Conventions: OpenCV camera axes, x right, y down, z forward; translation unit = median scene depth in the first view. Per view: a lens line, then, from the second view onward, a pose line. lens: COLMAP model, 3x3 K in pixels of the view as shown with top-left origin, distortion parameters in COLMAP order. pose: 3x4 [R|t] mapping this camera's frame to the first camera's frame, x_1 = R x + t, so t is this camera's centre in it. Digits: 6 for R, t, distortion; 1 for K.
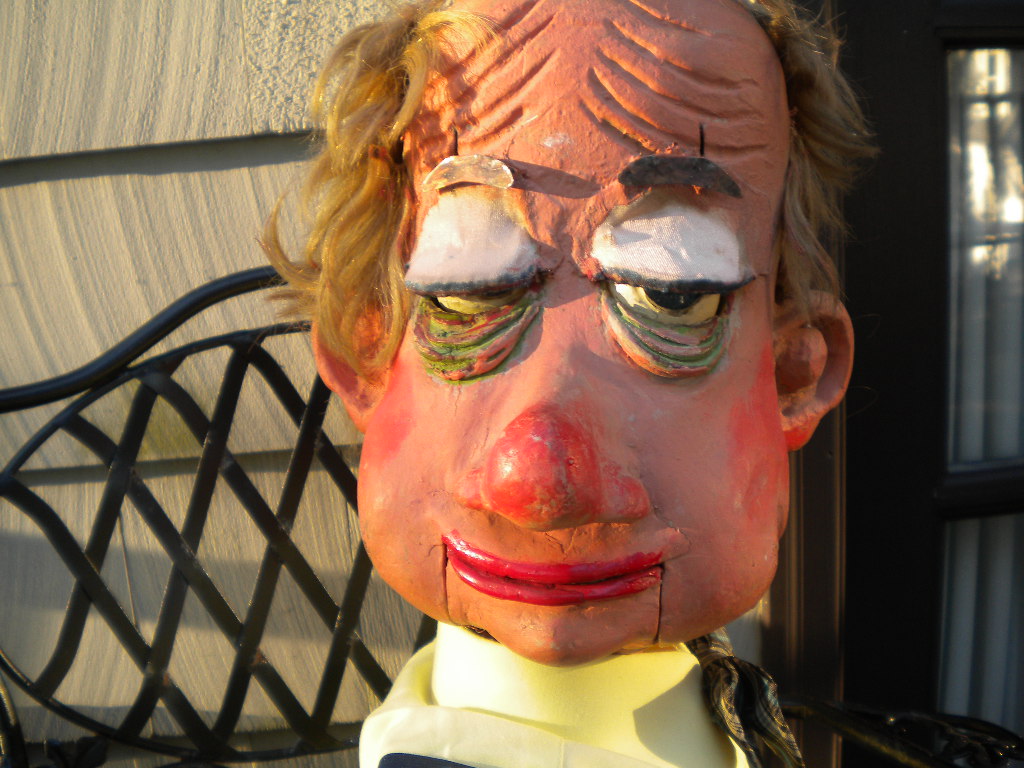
lens RADIAL K [[1075.0, 0, 516.0], [0, 1075.0, 370.1], [0, 0, 1]] dist [-0.057478, -0.199388]
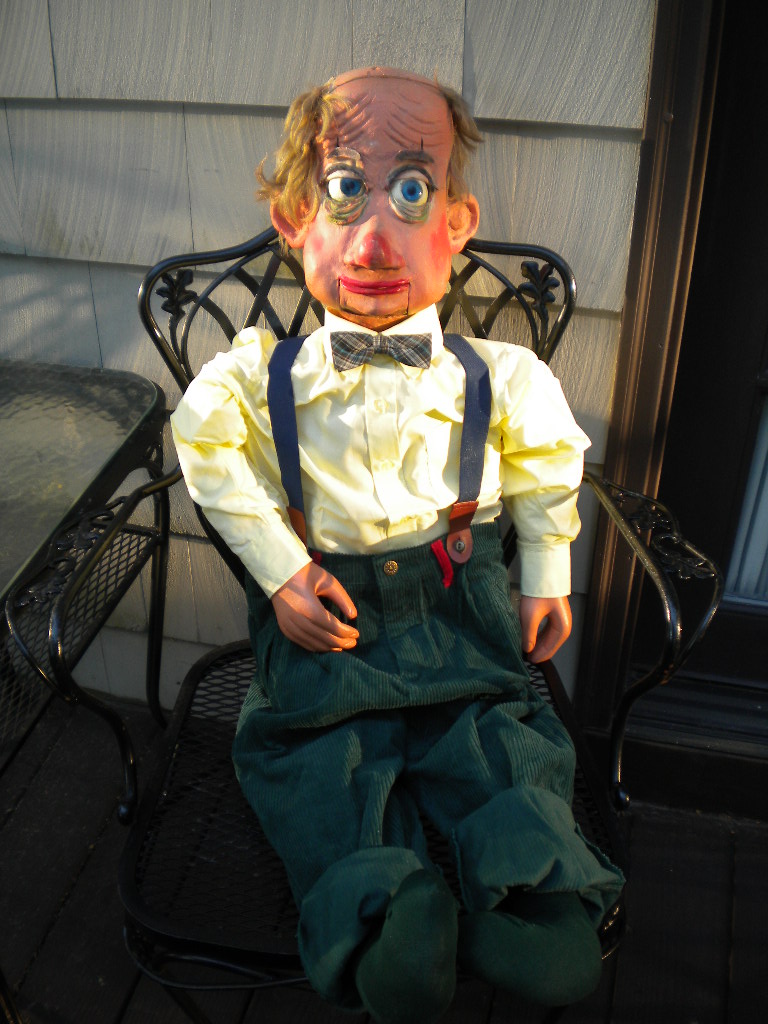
lens RADIAL K [[1075.0, 0, 396.9], [0, 1075.0, 512.5], [0, 0, 1]] dist [-0.057478, -0.199388]
pose [[0.990653, -0.037267, 0.131218, -0.327940], [0.003437, 0.968470, 0.249106, 0.044273], [-0.136365, -0.246327, 0.959546, -2.121749]]
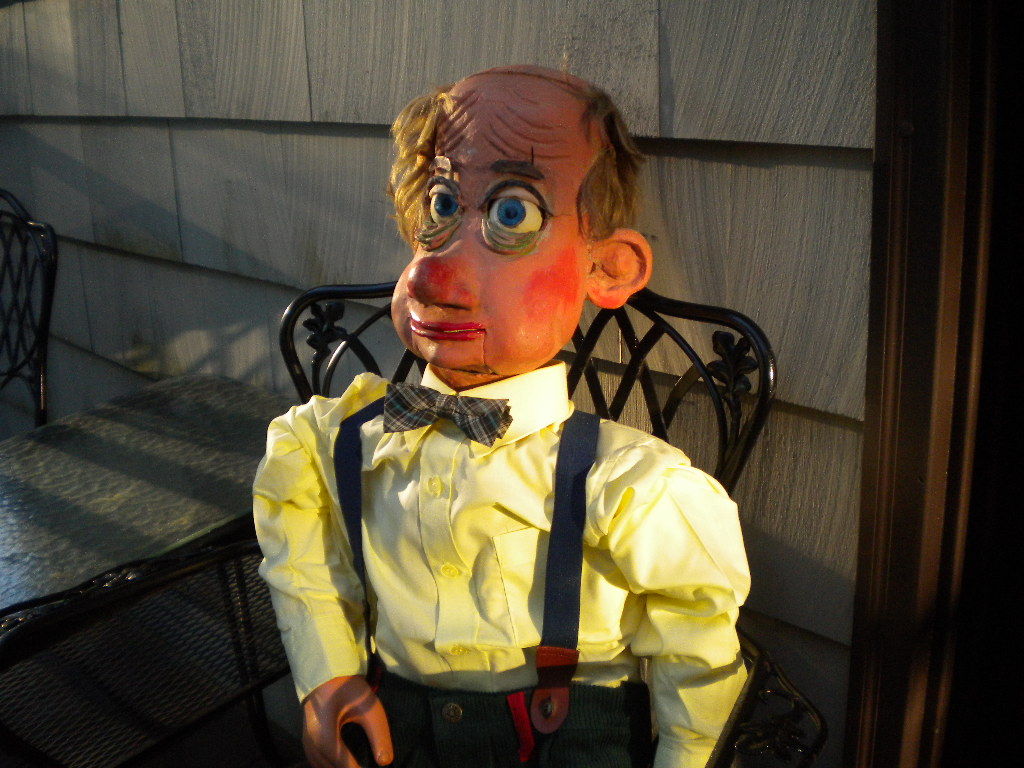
lens RADIAL K [[1075.0, 0, 516.0], [0, 1075.0, 370.1], [0, 0, 1]] dist [-0.057478, -0.199388]
pose [[0.924254, 0.109459, -0.365751, 1.036206], [-0.103277, 0.993983, 0.036491, 0.166940], [0.367545, 0.004047, 0.929997, -1.147448]]
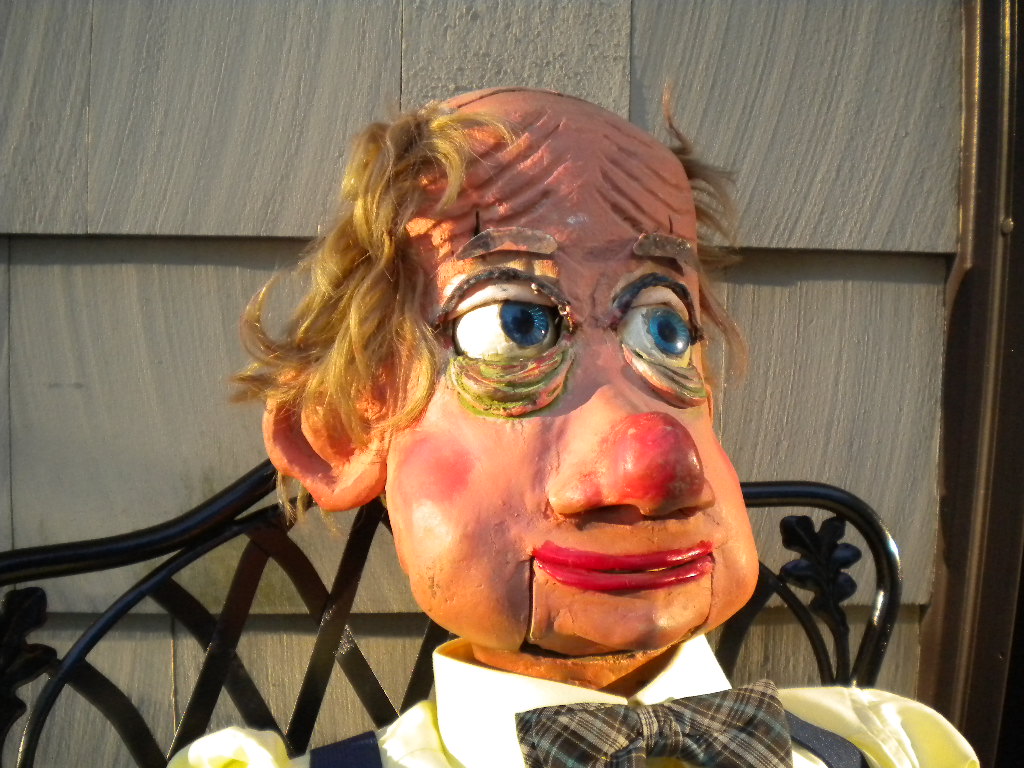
lens RADIAL K [[1075.0, 0, 516.0], [0, 1075.0, 370.1], [0, 0, 1]] dist [-0.057478, -0.199388]
pose [[0.881945, 0.010813, 0.471229, -0.595742], [0.095806, 0.974755, -0.201676, 0.192578], [-0.461514, 0.223014, 0.858644, 0.020692]]
